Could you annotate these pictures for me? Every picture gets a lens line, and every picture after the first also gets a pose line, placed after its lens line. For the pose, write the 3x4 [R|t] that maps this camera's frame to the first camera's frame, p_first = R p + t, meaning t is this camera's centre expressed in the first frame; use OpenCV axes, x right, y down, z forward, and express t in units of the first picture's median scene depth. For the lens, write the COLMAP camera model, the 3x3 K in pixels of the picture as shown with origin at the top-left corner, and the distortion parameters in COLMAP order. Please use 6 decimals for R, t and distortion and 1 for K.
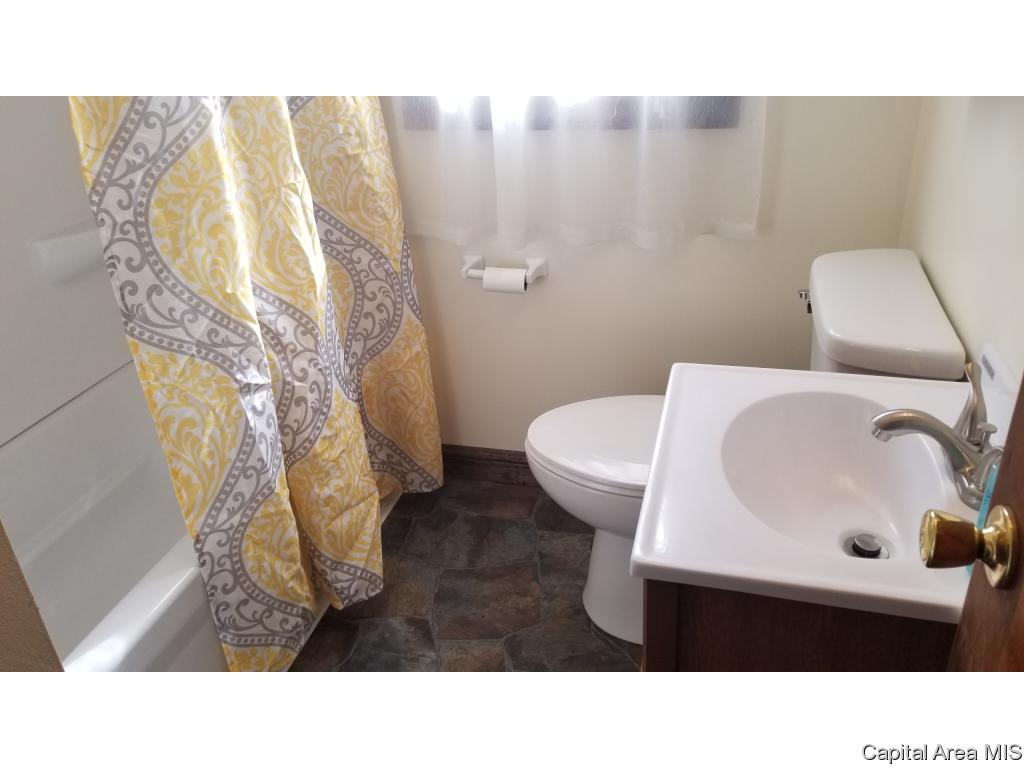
lens RADIAL K [[851.9, 0, 482.3], [0, 851.9, 374.9], [0, 0, 1]] dist [0.060489, -0.151237]
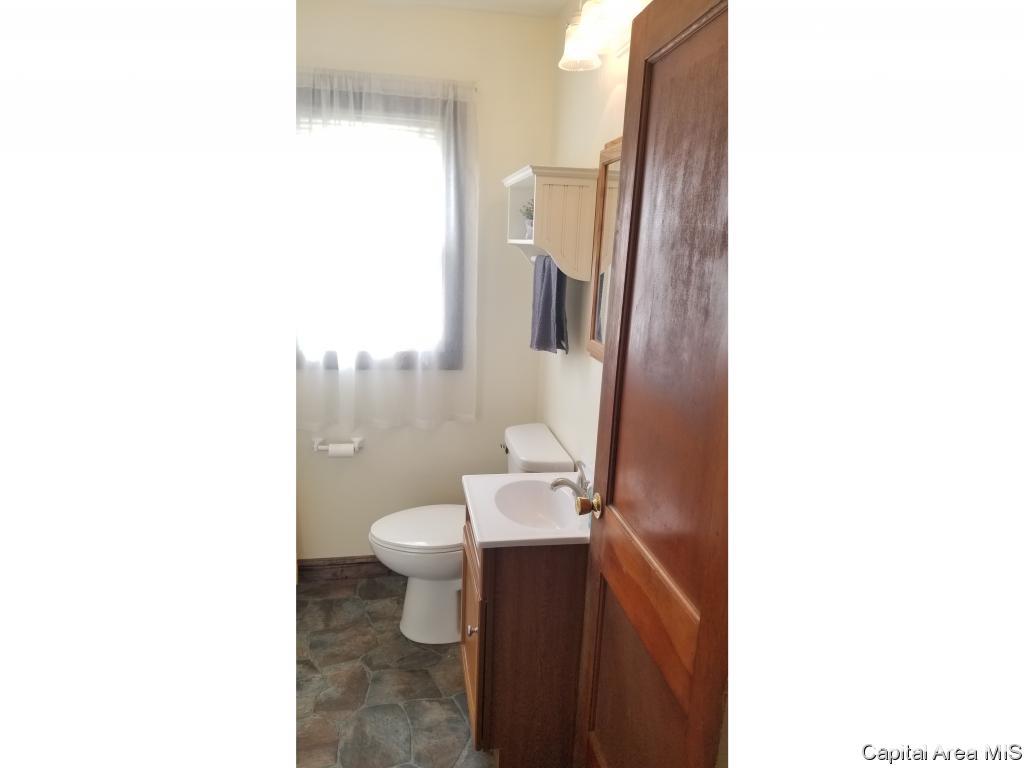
lens RADIAL K [[851.9, 0, 482.3], [0, 851.9, 374.9], [0, 0, 1]] dist [0.060489, -0.151237]
pose [[0.901934, -0.009295, 0.431774, -0.477351], [0.112893, 0.970081, -0.214939, 0.151903], [-0.416857, 0.242605, 0.875998, -0.717271]]
